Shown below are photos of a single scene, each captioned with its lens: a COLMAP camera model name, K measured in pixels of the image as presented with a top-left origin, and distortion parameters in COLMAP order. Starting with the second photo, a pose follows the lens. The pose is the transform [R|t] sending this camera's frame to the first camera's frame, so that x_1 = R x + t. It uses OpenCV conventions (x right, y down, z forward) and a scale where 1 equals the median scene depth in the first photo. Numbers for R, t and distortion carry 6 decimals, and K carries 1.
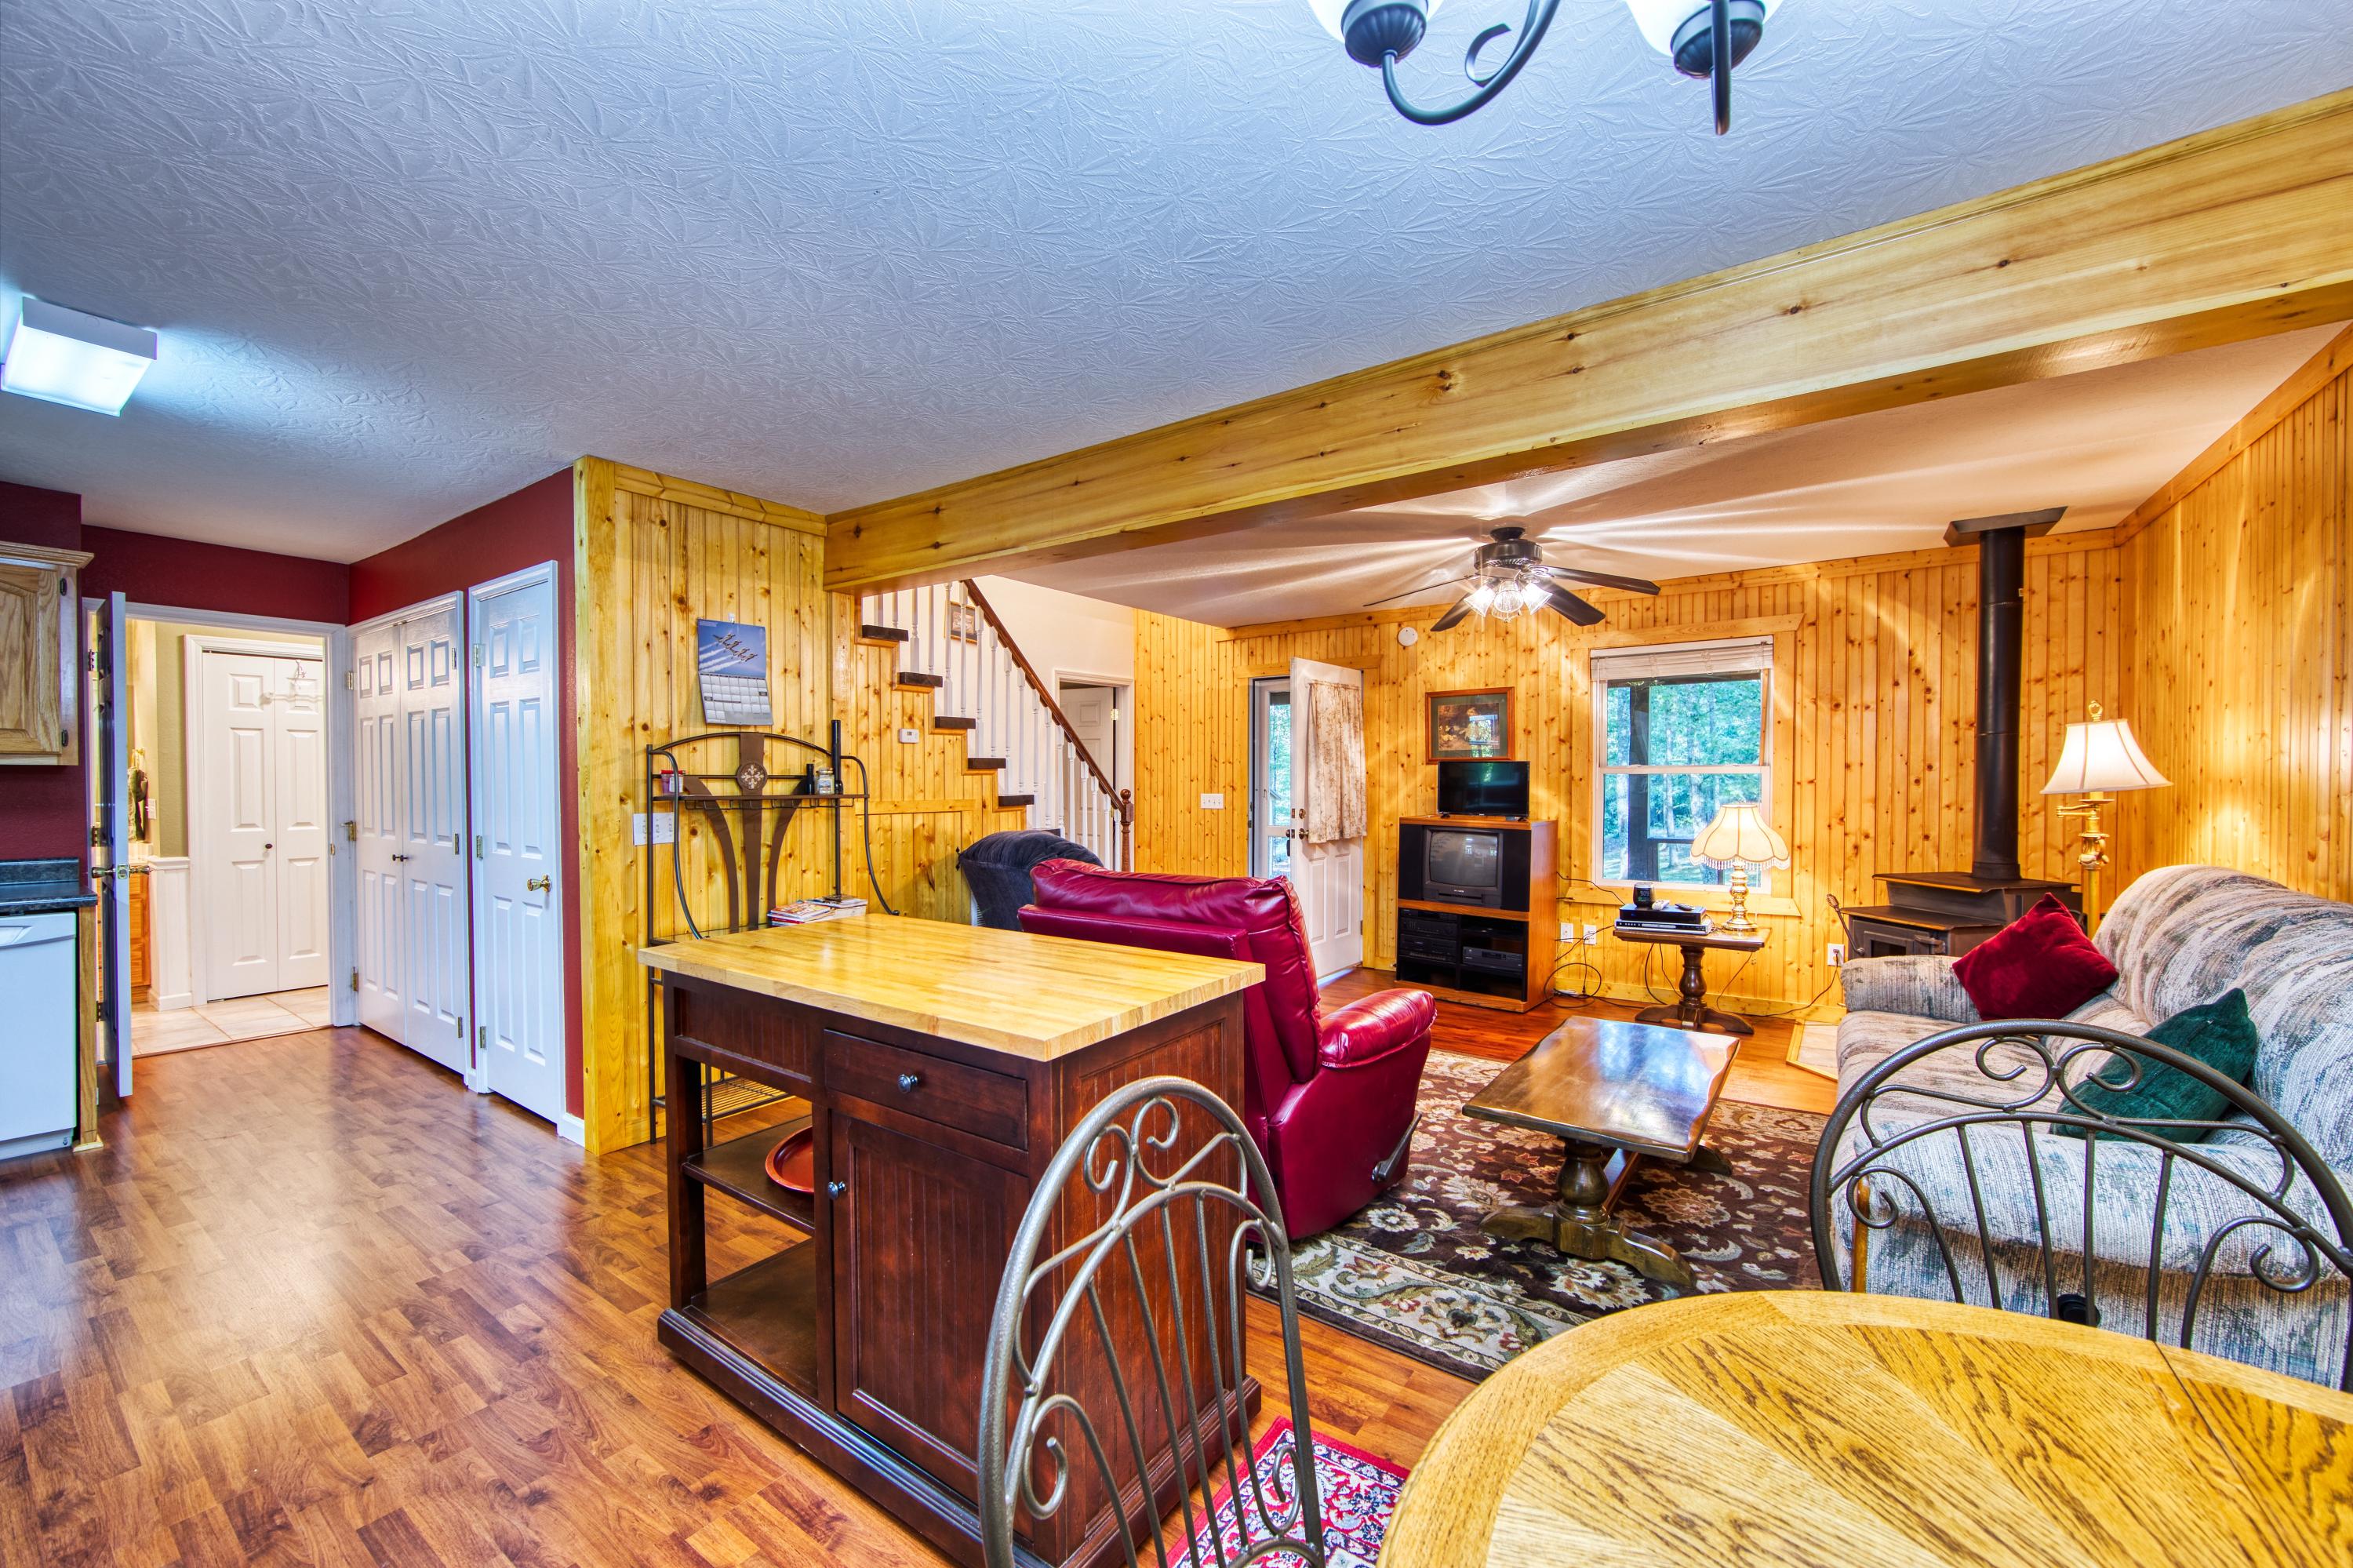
lens RADIAL K [[943.2, 0, 1178.6], [0, 943.2, 794.7], [0, 0, 1]] dist [-0.014265, -0.000169]
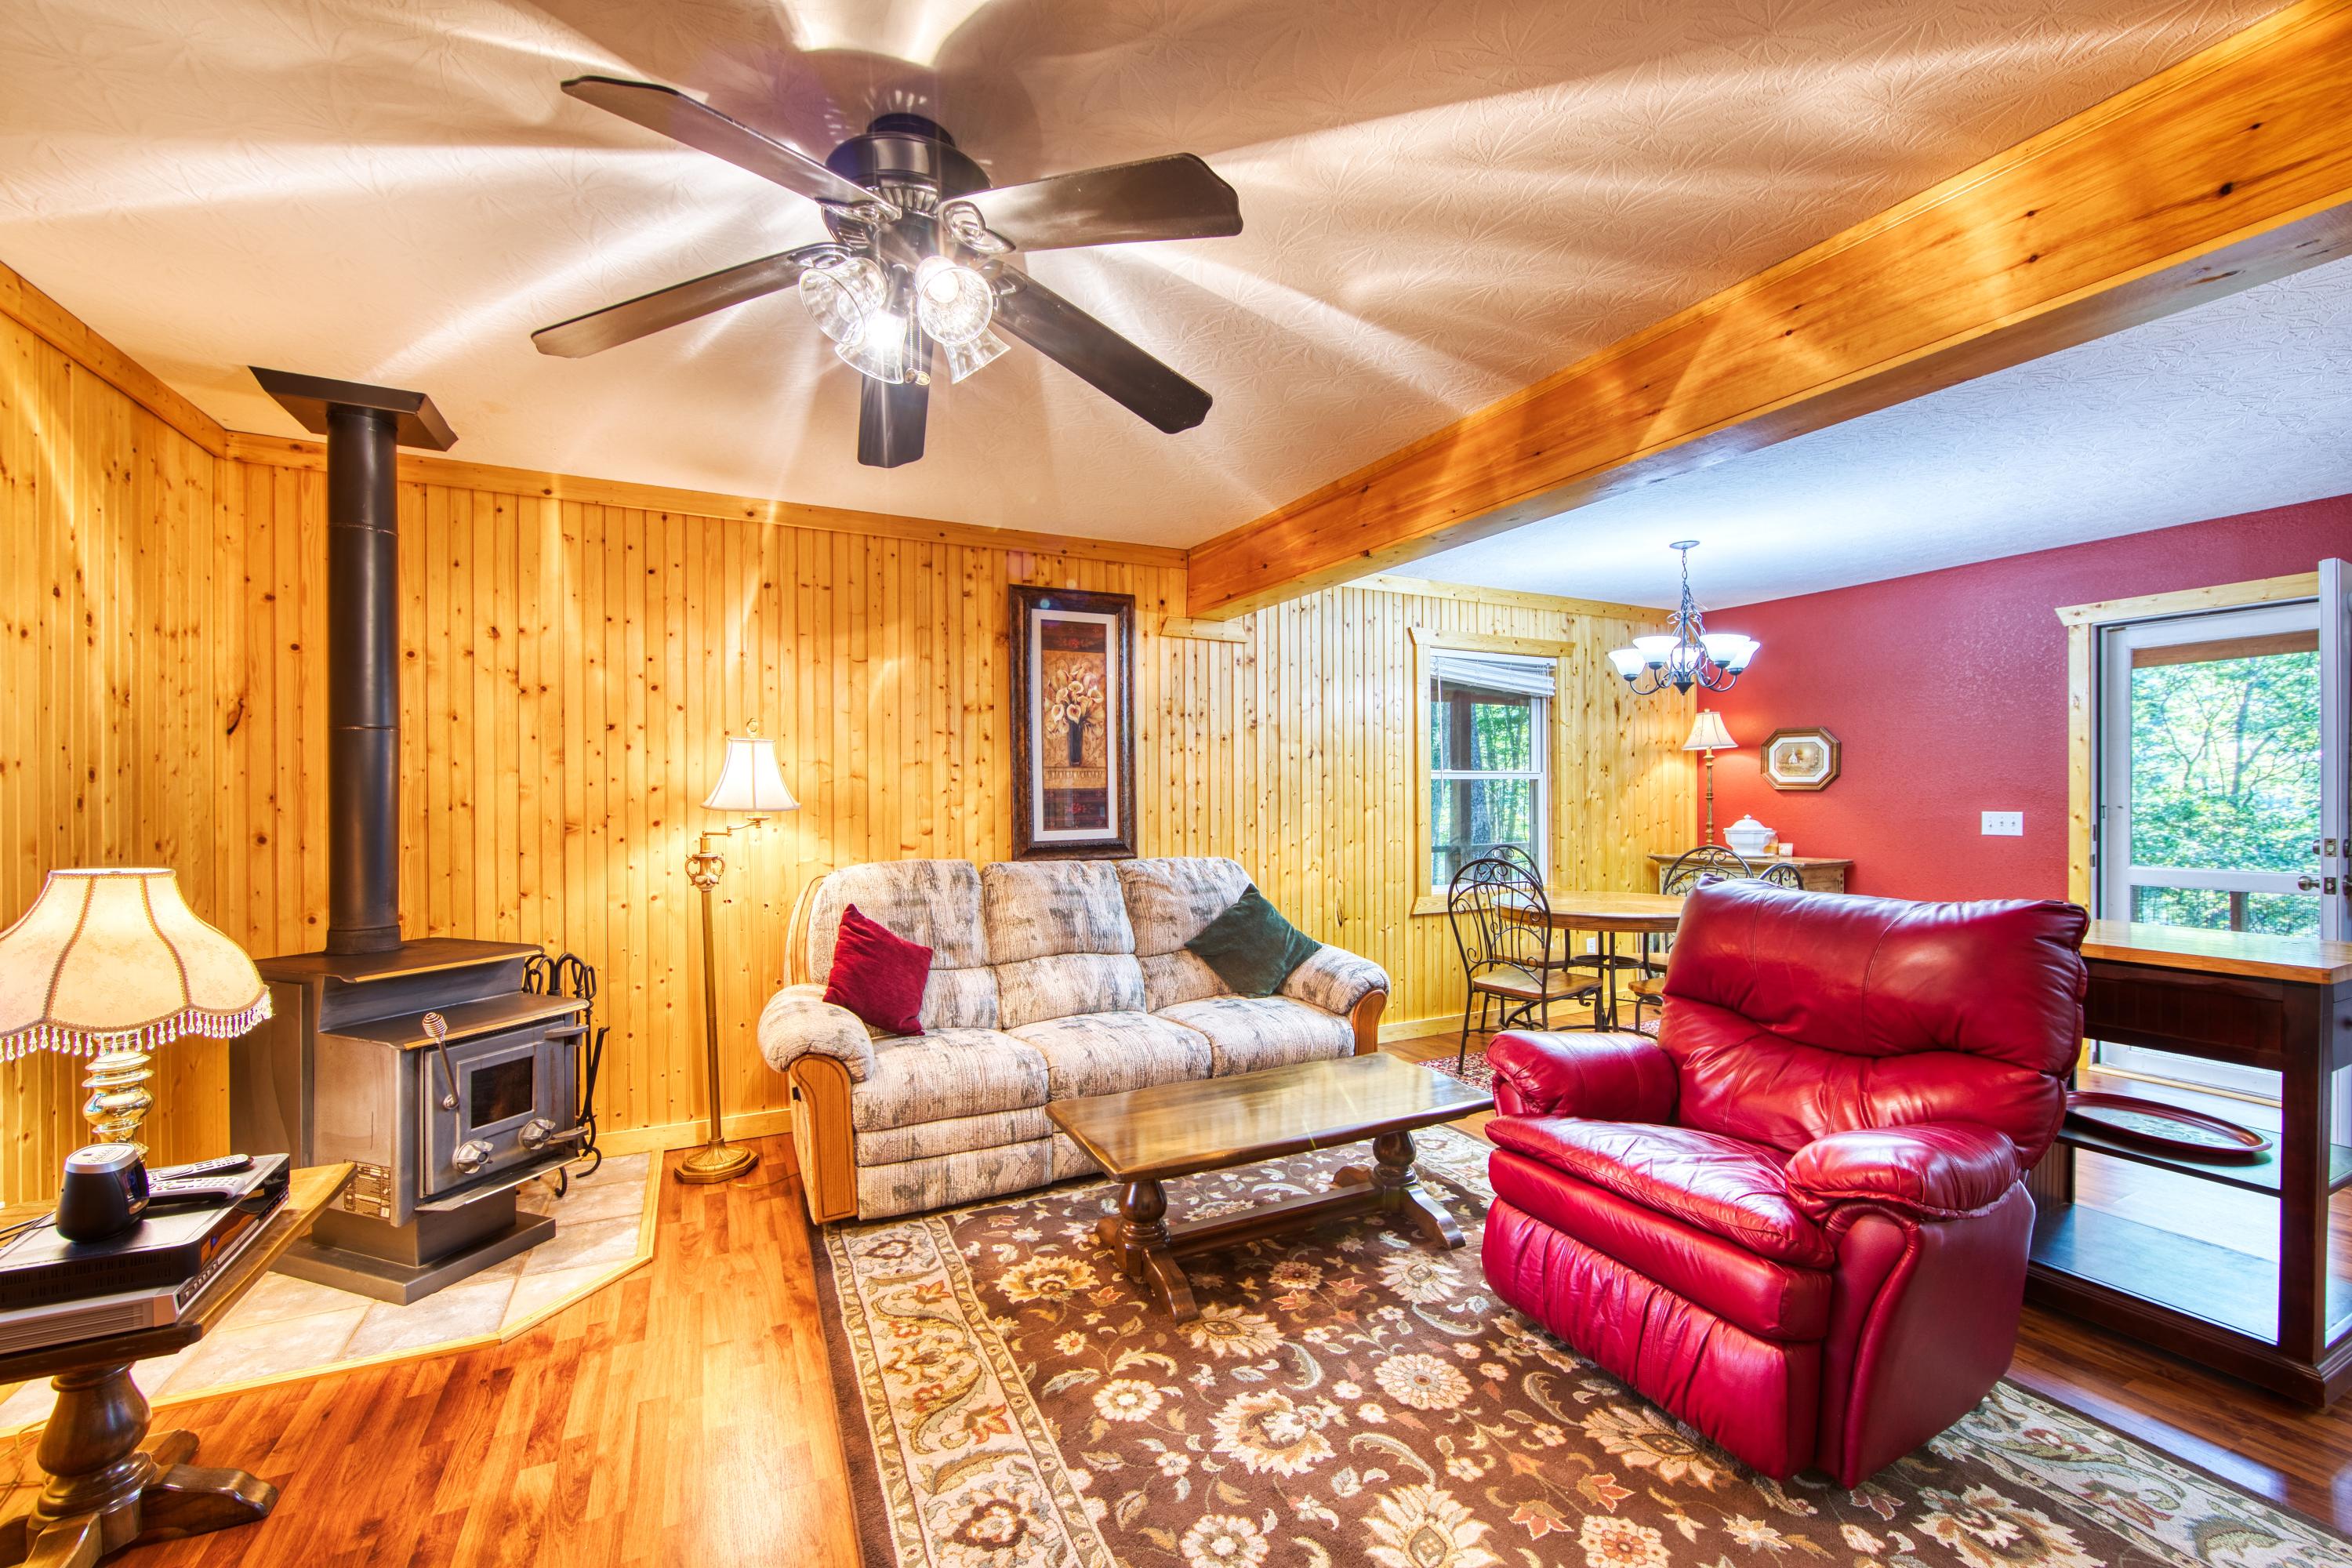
lens RADIAL K [[942.7, 0, 1178.1], [0, 942.7, 794.7], [0, 0, 1]] dist [-0.014265, -0.000169]
pose [[-0.884018, 0.004990, 0.467425, 0.088415], [0.012752, 0.999828, 0.013444, -0.020726], [-0.467278, 0.017845, -0.883930, 1.457969]]
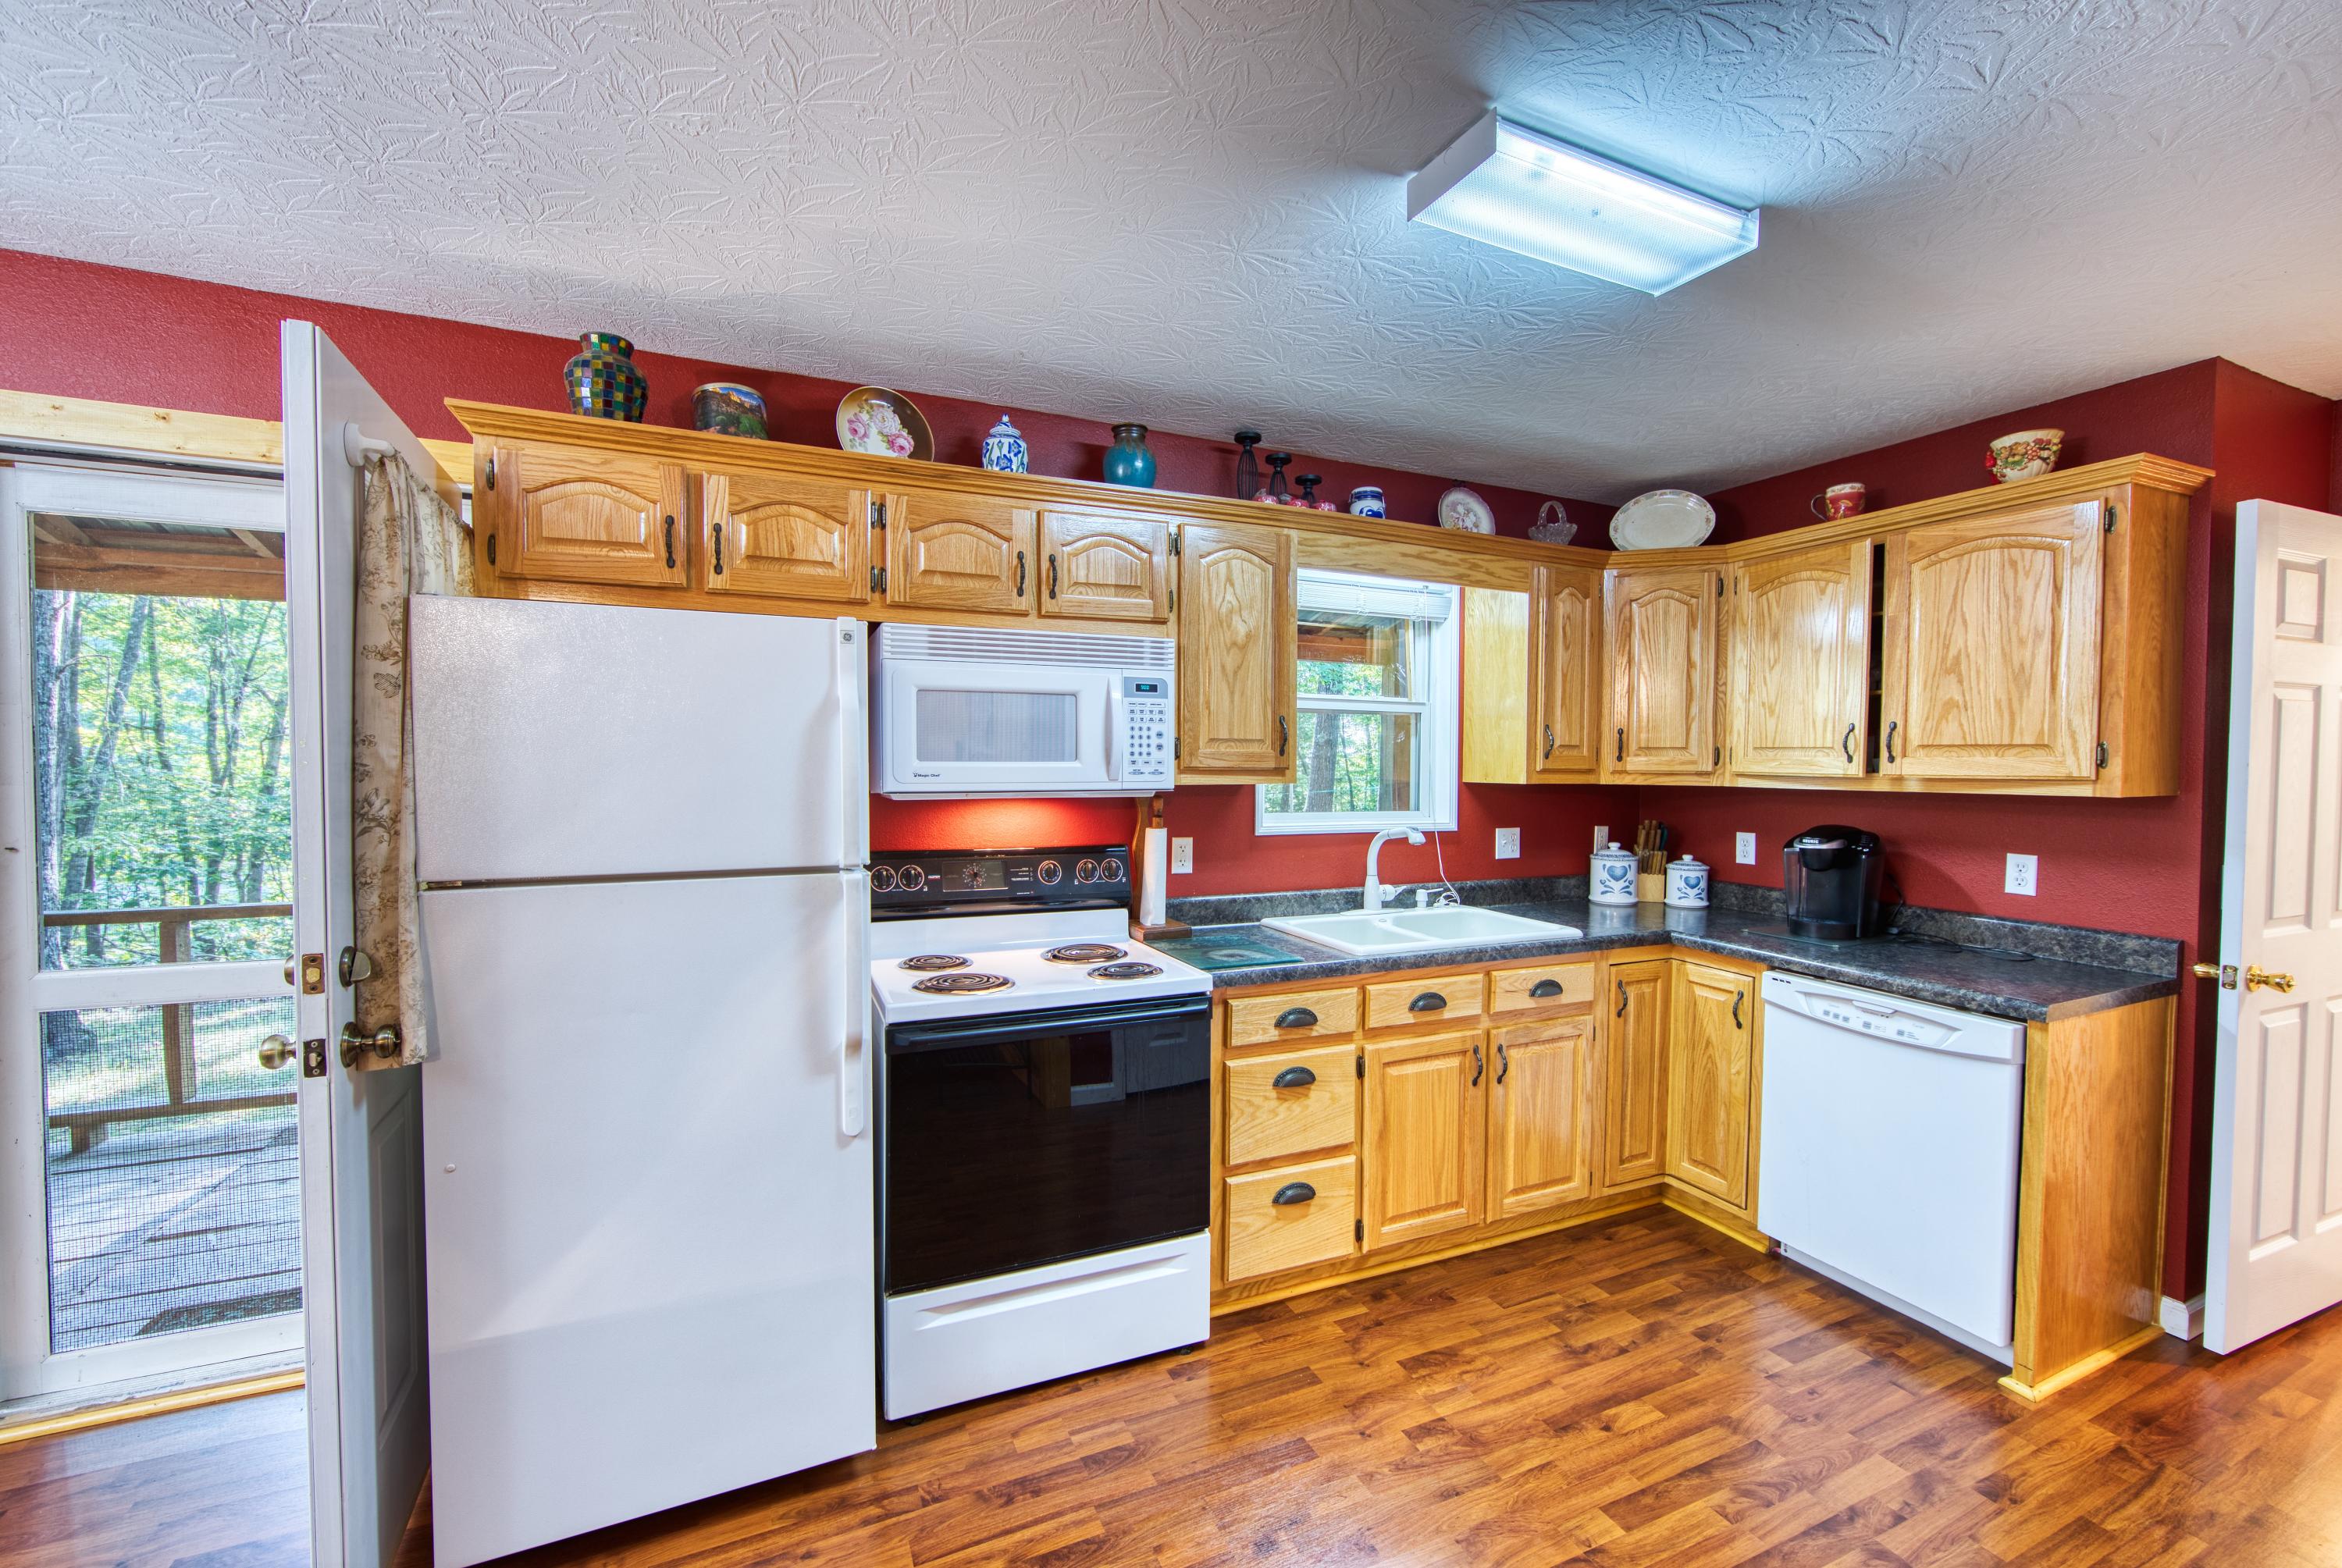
lens RADIAL K [[936.7, 0, 1171.0], [0, 936.7, 784.0], [0, 0, 1]] dist [-0.016655, 0.000091]
pose [[-0.509390, 0.014536, -0.860413, -0.300324], [-0.022402, 0.999294, 0.030145, -0.043705], [0.860244, 0.034630, -0.508705, 0.718990]]
